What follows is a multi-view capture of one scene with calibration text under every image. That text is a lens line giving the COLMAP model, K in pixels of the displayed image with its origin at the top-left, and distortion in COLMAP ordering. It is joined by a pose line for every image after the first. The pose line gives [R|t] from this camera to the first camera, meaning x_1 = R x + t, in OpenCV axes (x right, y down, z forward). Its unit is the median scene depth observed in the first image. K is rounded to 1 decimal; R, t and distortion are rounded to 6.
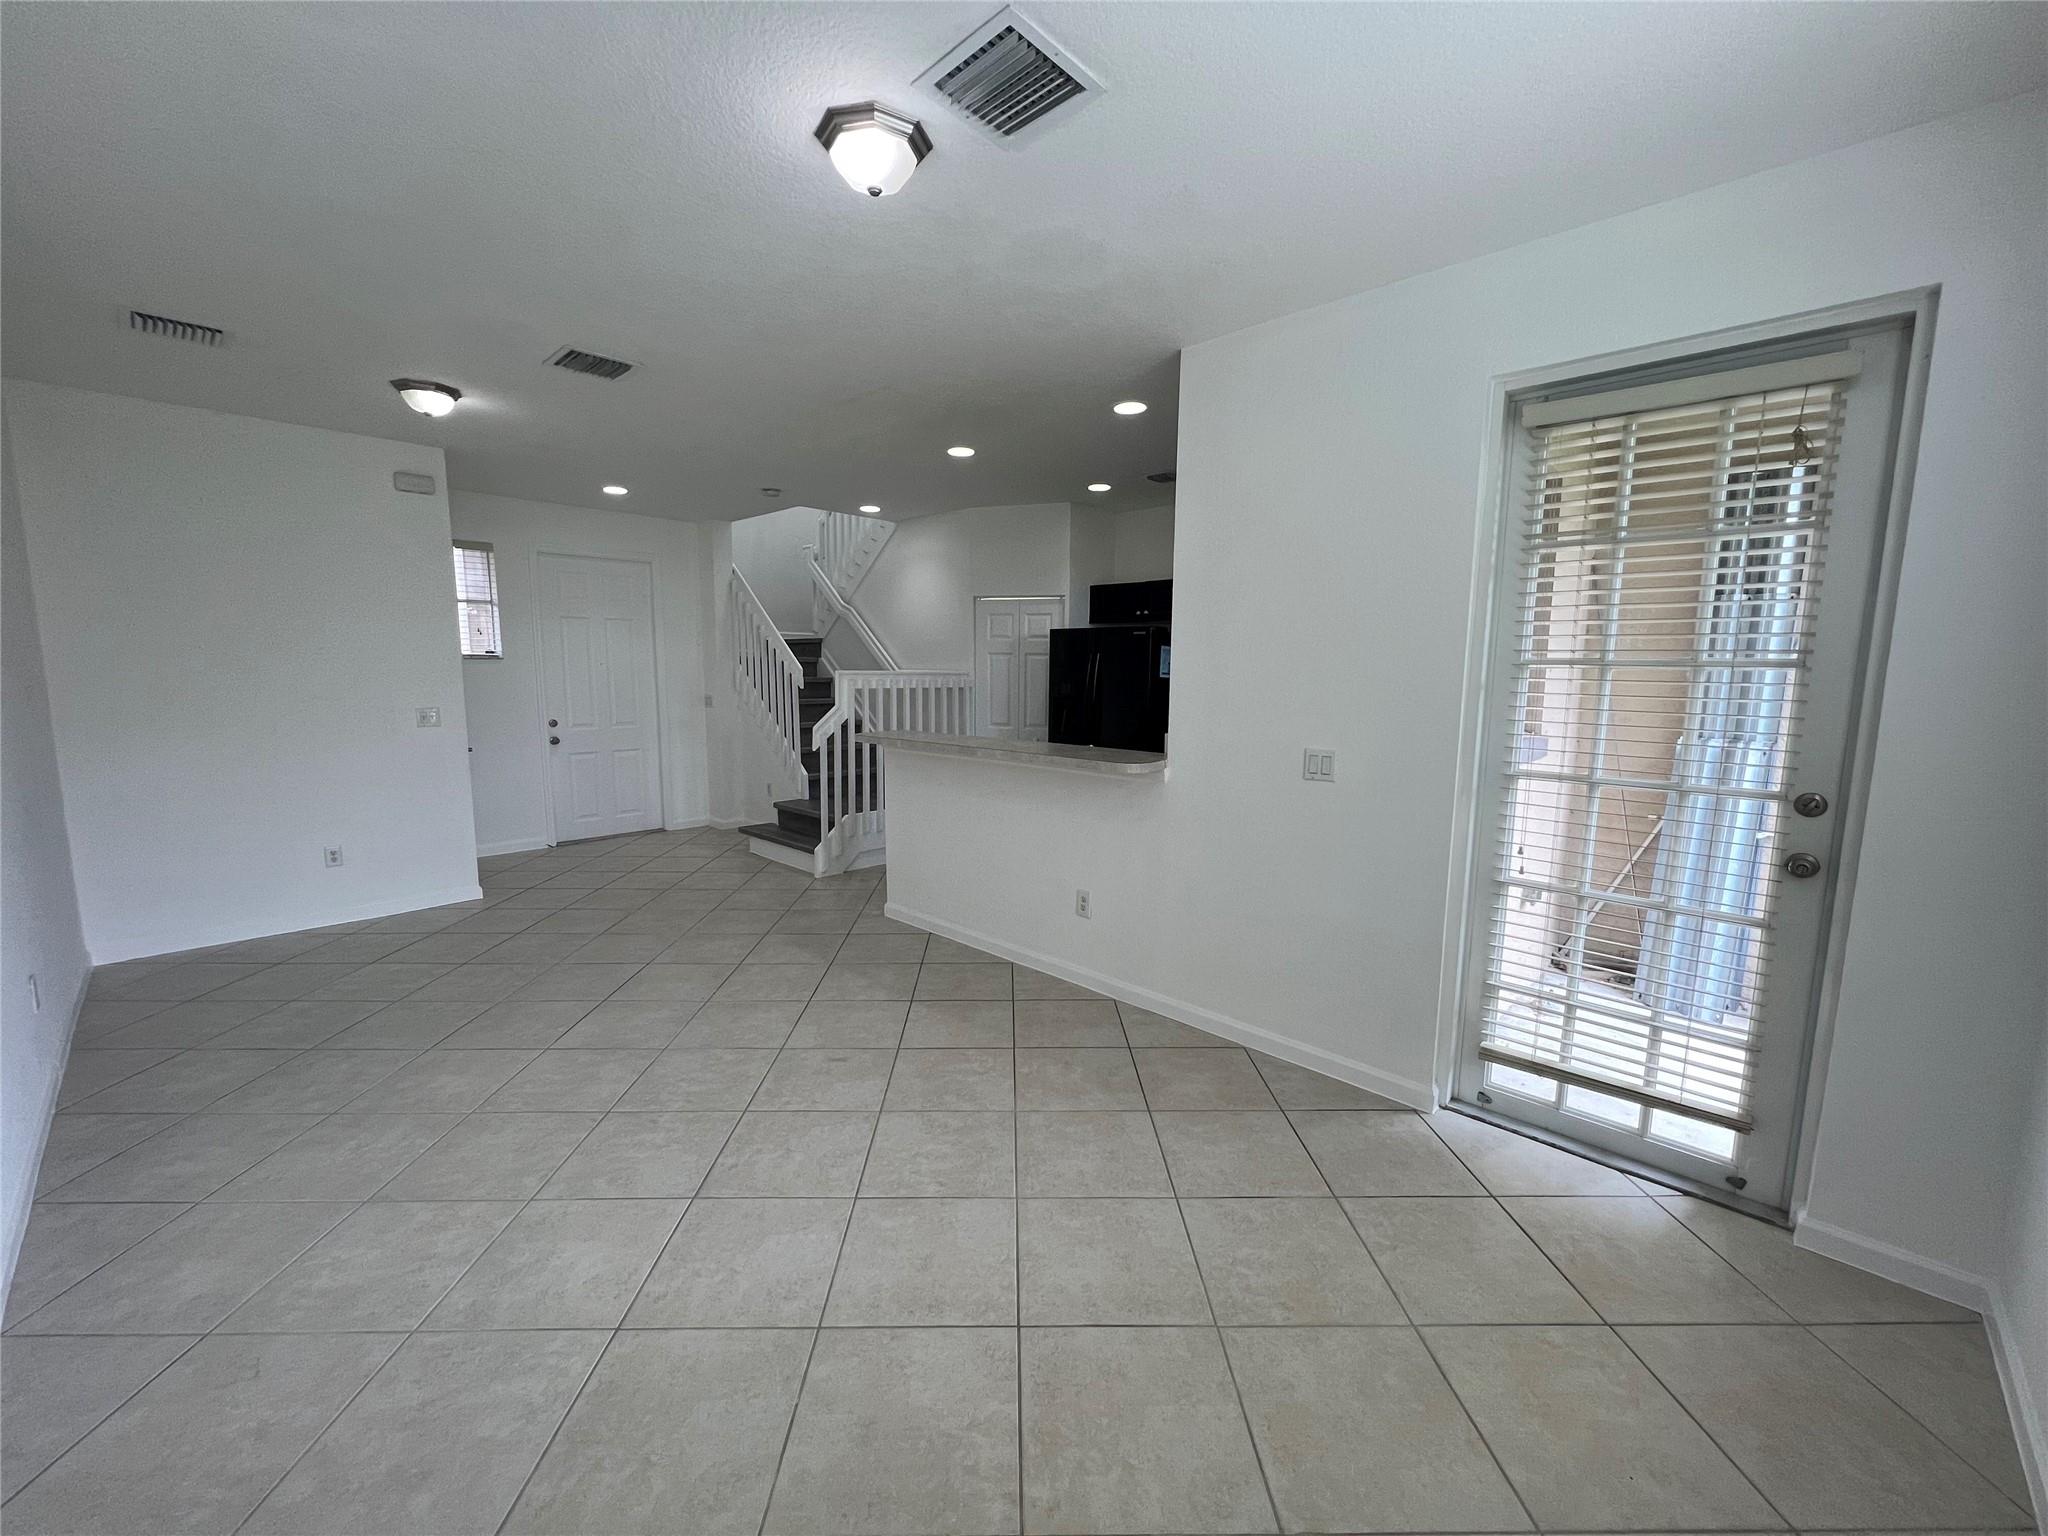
lens RADIAL K [[819.5, 0, 1023.2], [0, 819.5, 771.2], [0, 0, 1]] dist [-0.001959, 0.000874]
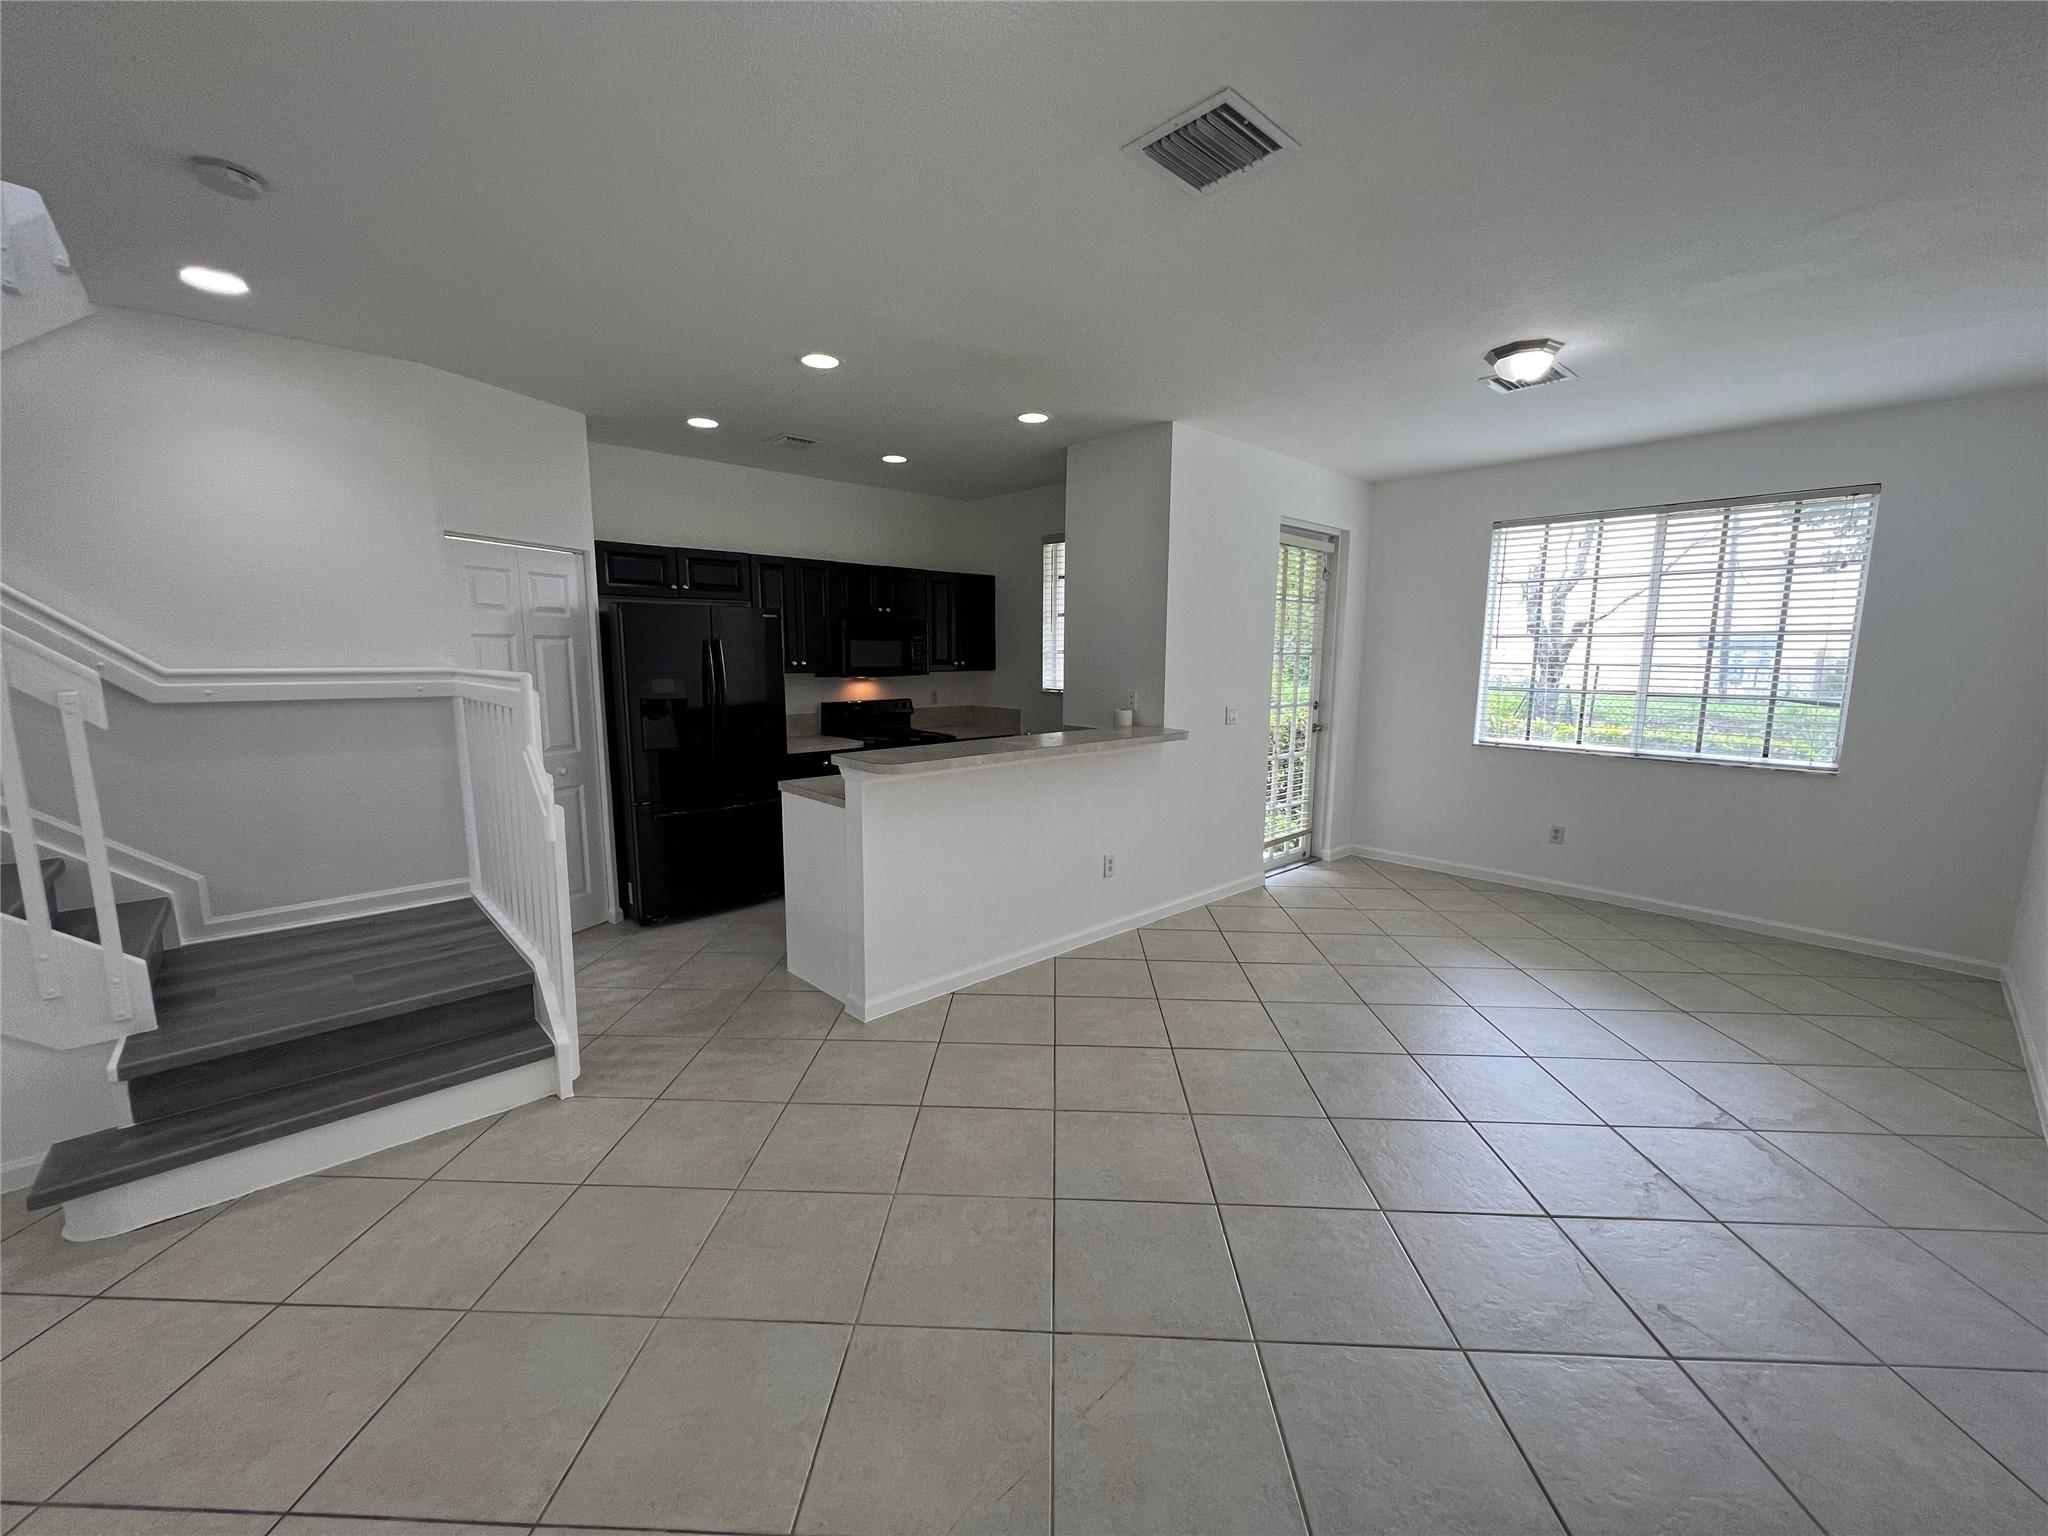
lens RADIAL K [[819.5, 0, 1023.2], [0, 819.5, 771.2], [0, 0, 1]] dist [-0.001959, 0.000874]
pose [[0.055318, -0.151277, 0.986942, -0.591836], [0.122988, 0.981961, 0.143620, -0.085016], [-0.990865, 0.113437, 0.072925, 0.571696]]
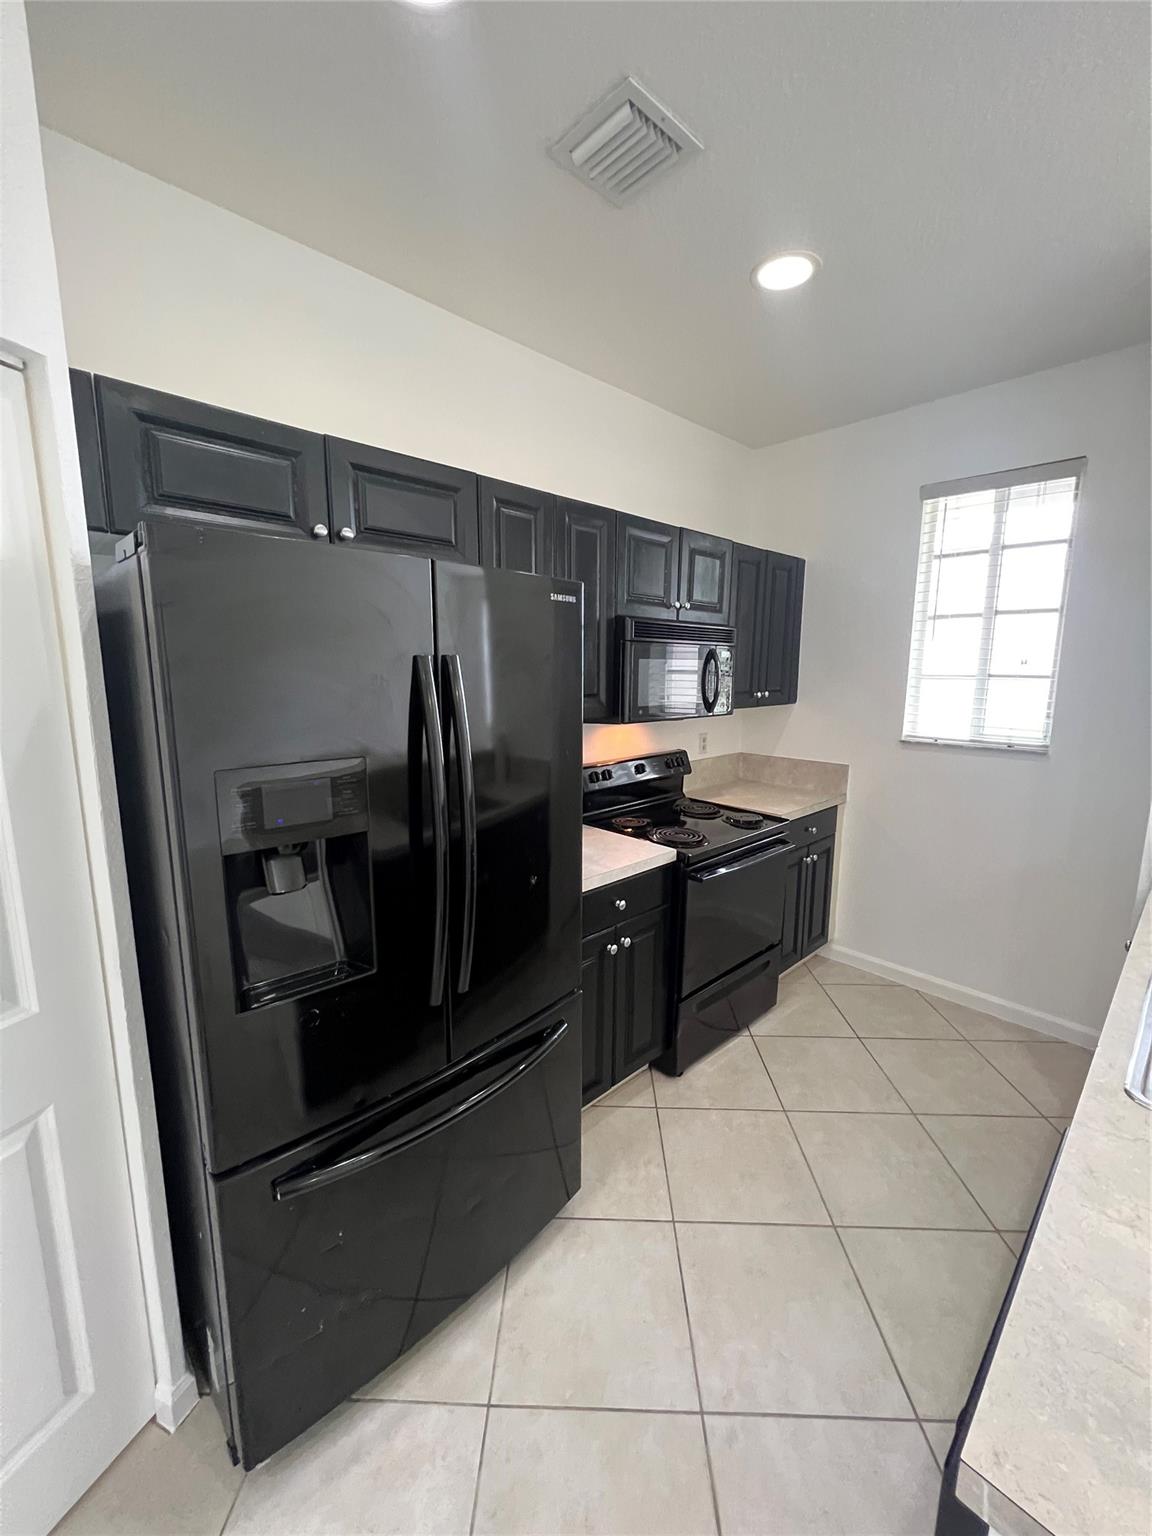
lens RADIAL K [[614.6, 0, 572.2], [0, 614.6, 767.6], [0, 0, 1]] dist [-0.001959, 0.000874]
pose [[0.048976, -0.169679, 0.984282, -0.101201], [0.124895, 0.978770, 0.162514, -0.119333], [-0.990960, 0.114972, 0.069129, 0.814627]]
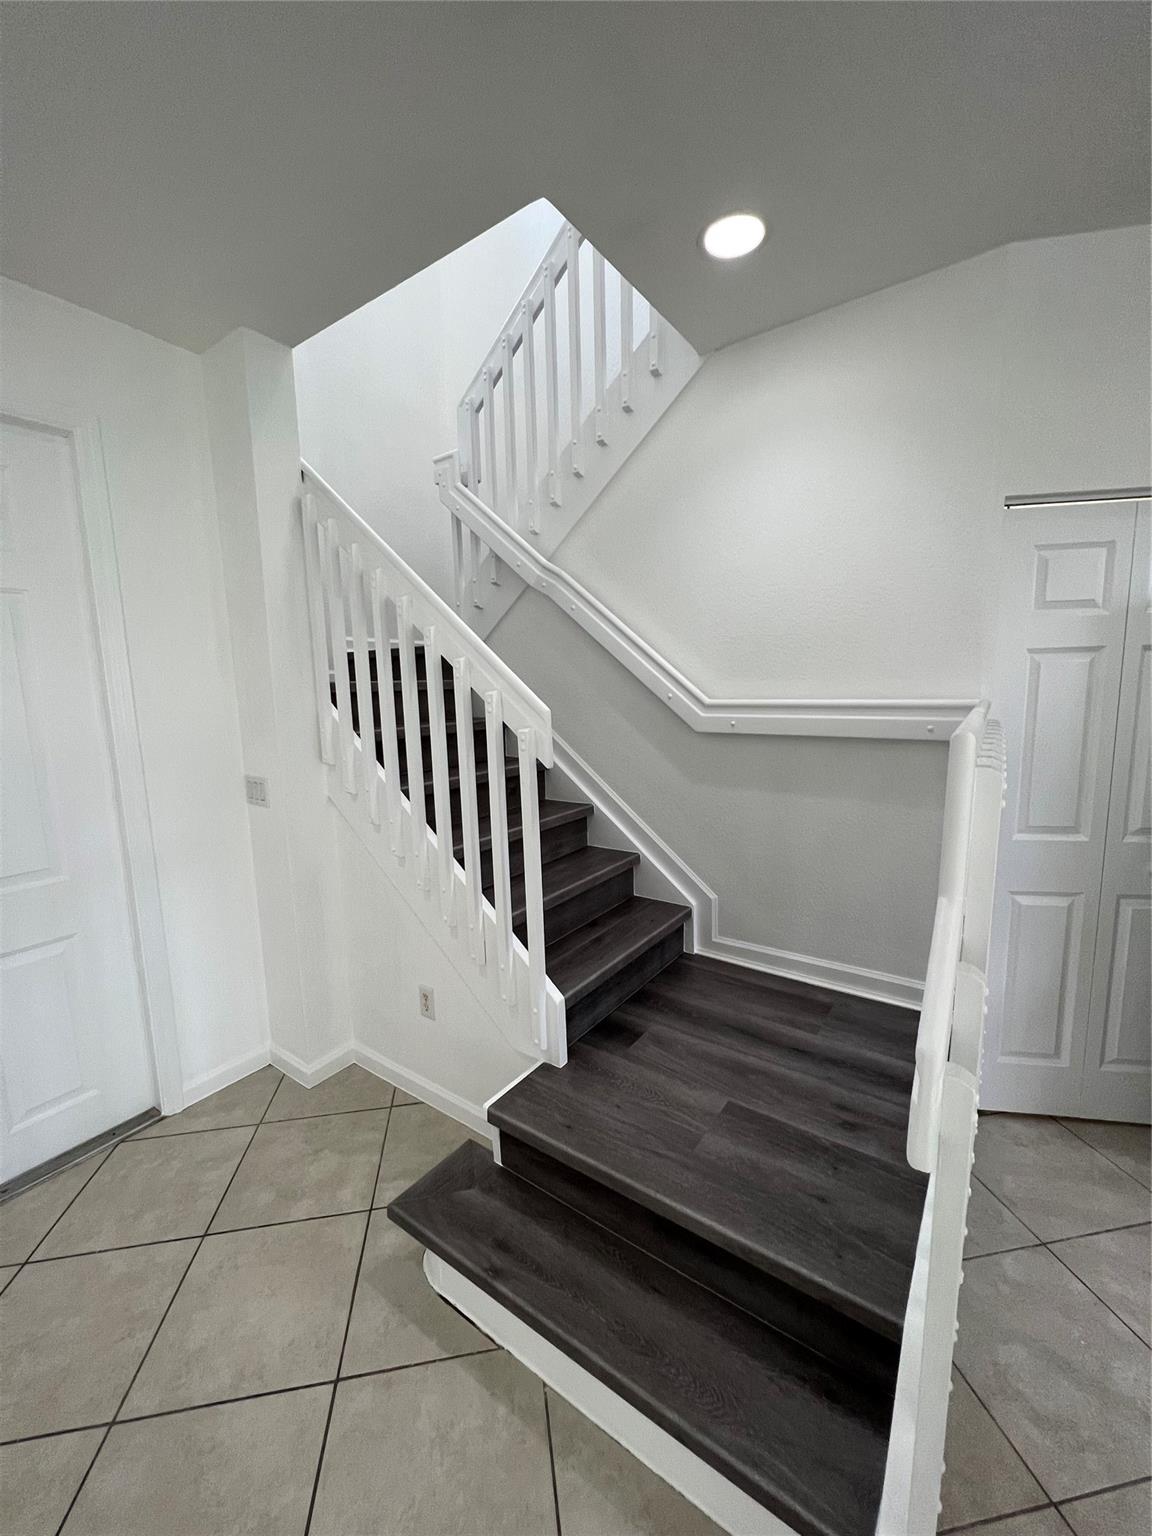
lens RADIAL K [[614.6, 0, 572.2], [0, 614.6, 767.6], [0, 0, 1]] dist [-0.001959, 0.000874]
pose [[0.988772, -0.050499, 0.140637, -0.292328], [0.049212, 0.998709, 0.012618, -0.102999], [-0.141093, -0.005555, 0.989981, 0.727987]]
